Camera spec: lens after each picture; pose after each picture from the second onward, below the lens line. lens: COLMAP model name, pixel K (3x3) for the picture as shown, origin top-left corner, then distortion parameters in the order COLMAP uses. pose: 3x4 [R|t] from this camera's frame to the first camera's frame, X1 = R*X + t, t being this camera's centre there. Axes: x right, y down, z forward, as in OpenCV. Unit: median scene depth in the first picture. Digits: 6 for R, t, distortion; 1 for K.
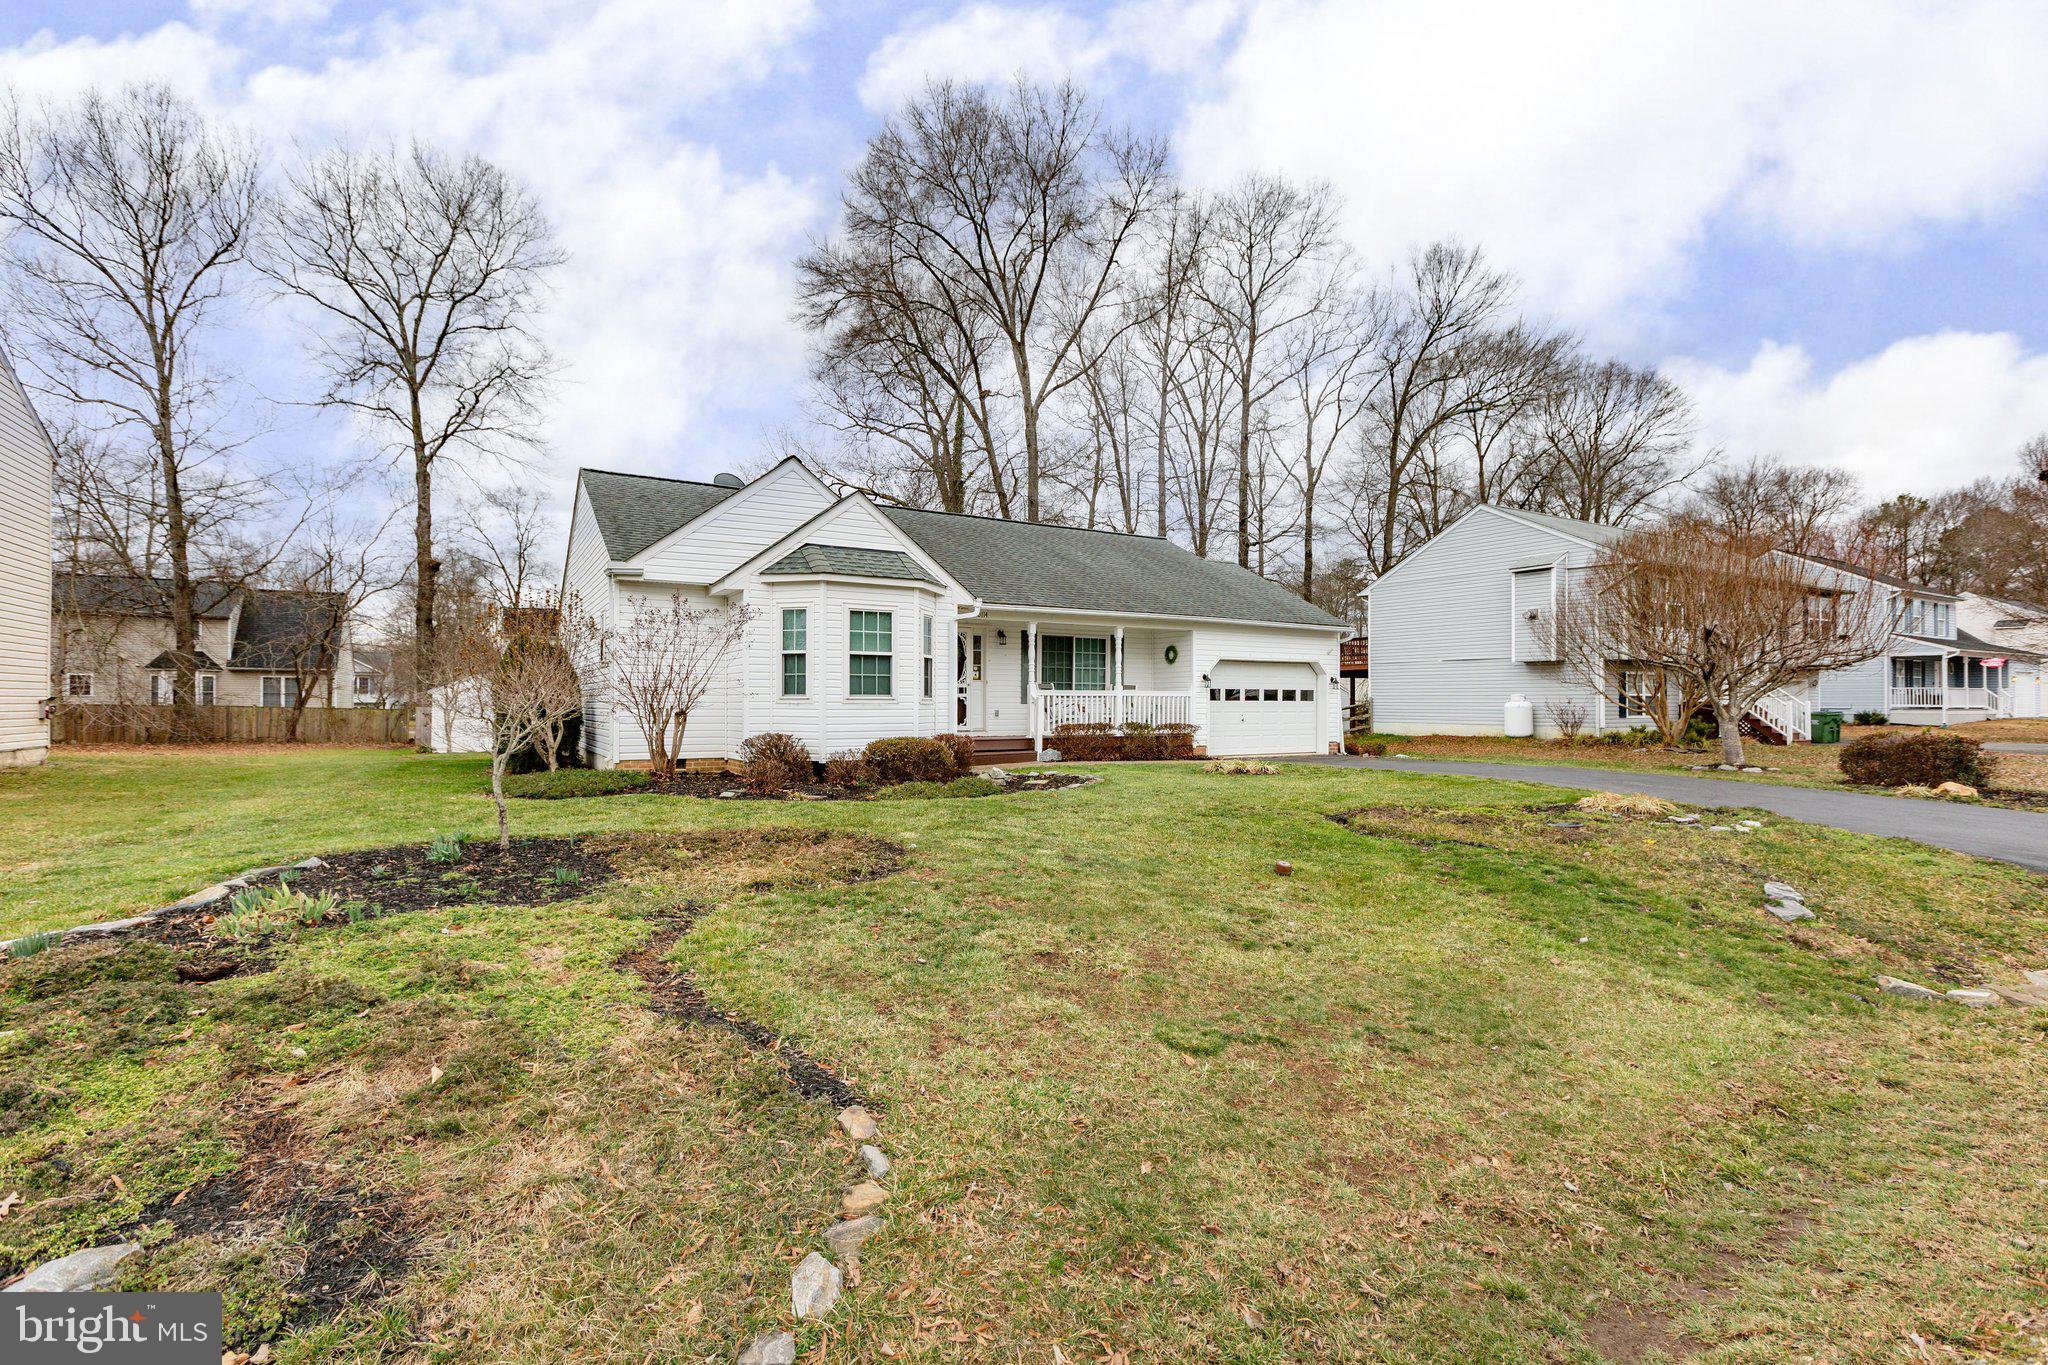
lens RADIAL K [[911.8, 0, 1016.6], [0, 911.8, 698.4], [0, 0, 1]] dist [-0.006724, 0.001501]
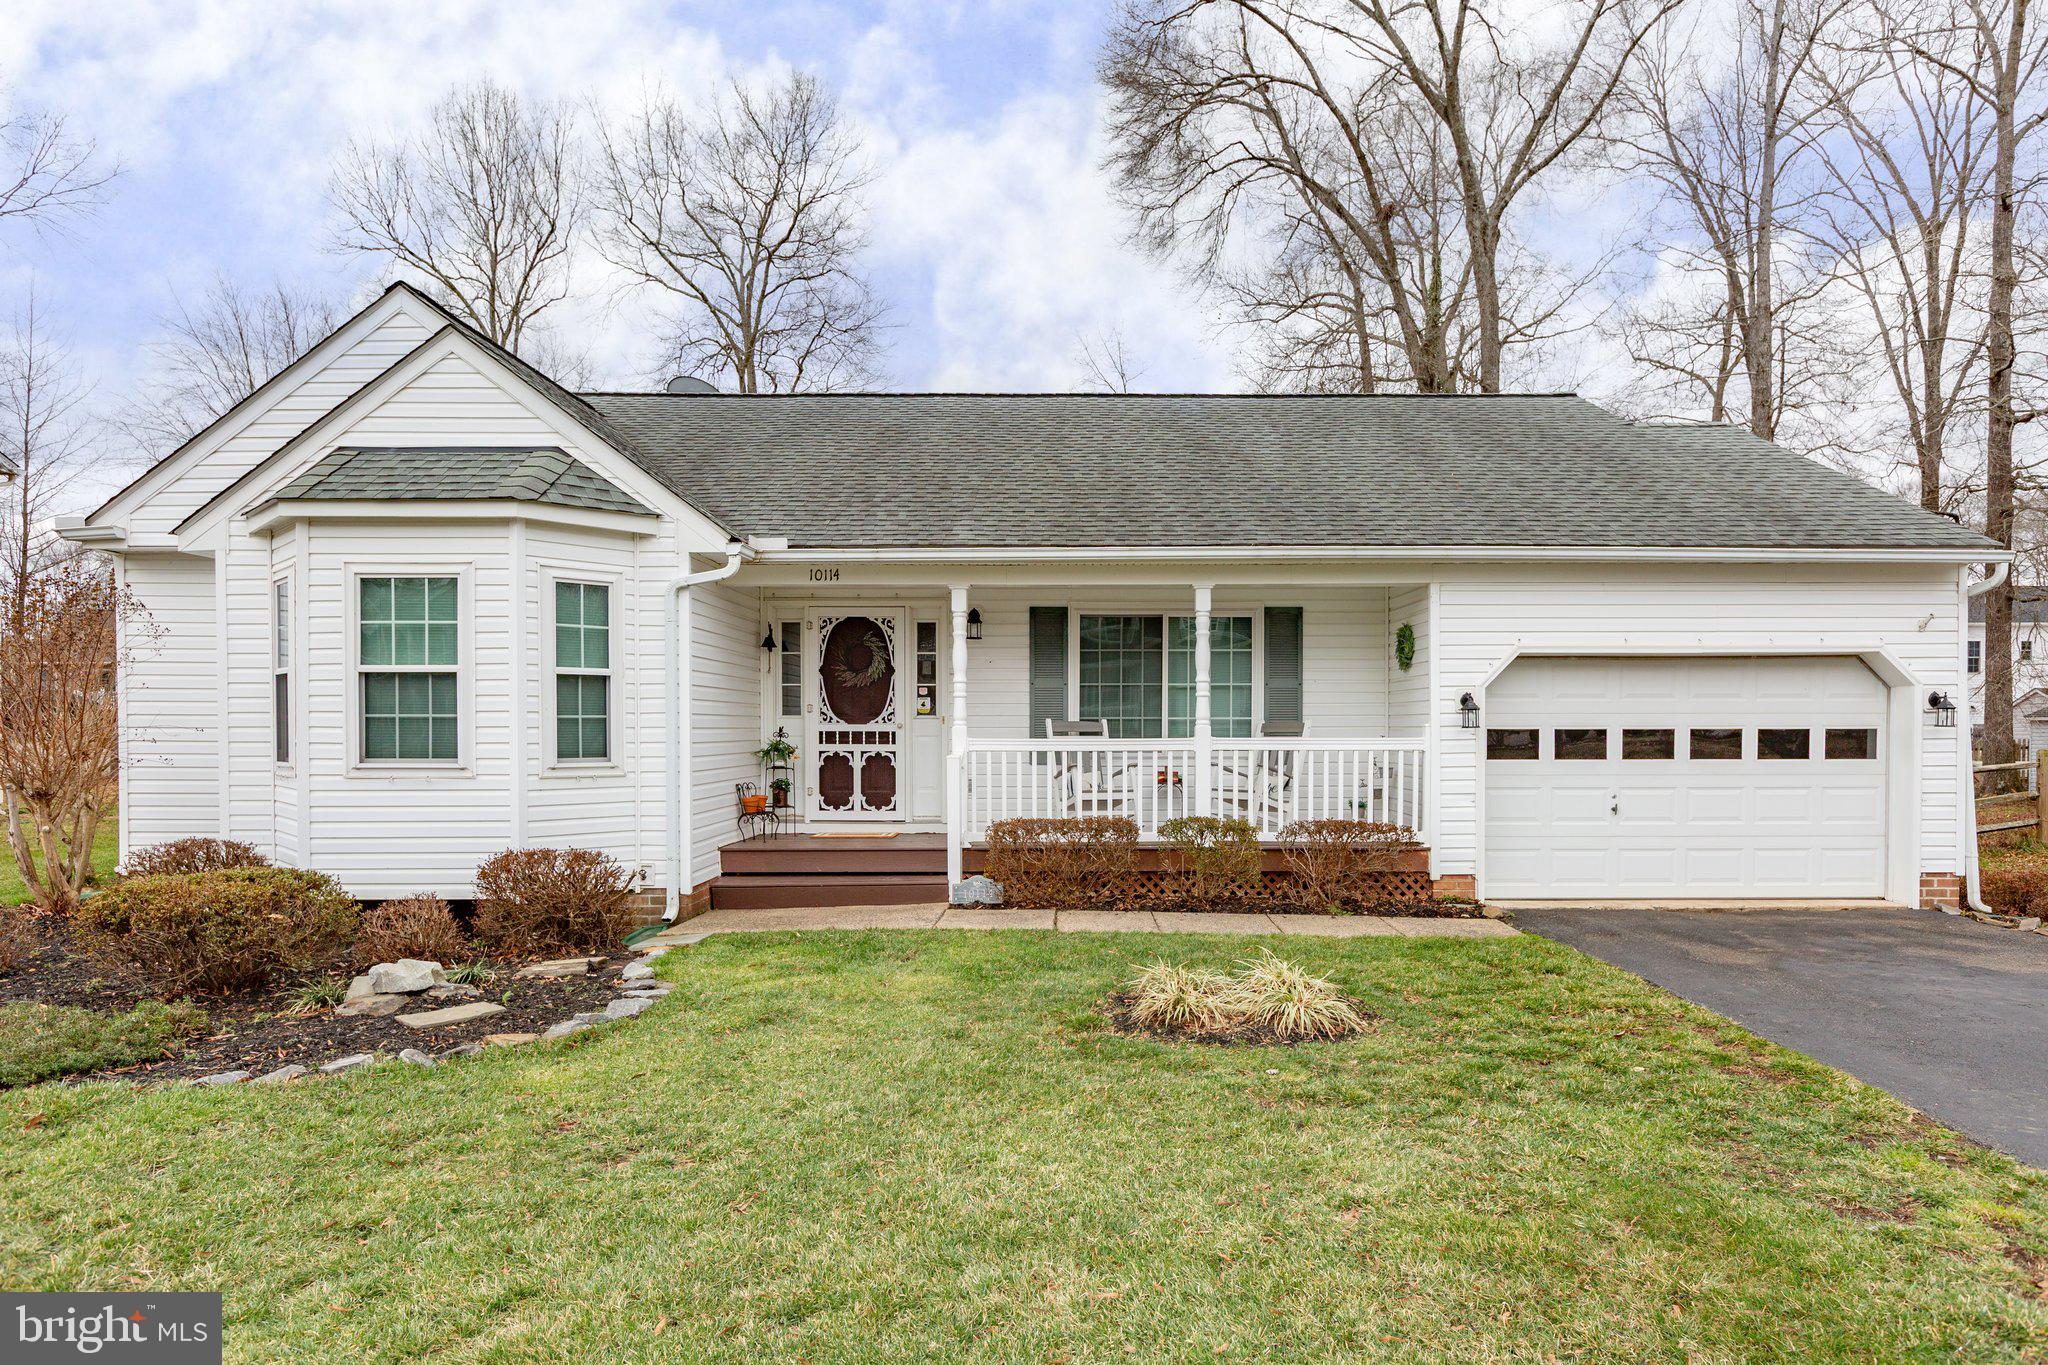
lens RADIAL K [[1182.9, 0, 1021.8], [0, 1182.9, 727.7], [0, 0, 1]] dist [-0.004631, -0.004389]
pose [[0.866117, -0.003115, -0.499831, 0.348781], [0.005483, 0.999980, 0.003269, -0.017104], [0.499811, -0.005572, 0.866117, 0.547262]]
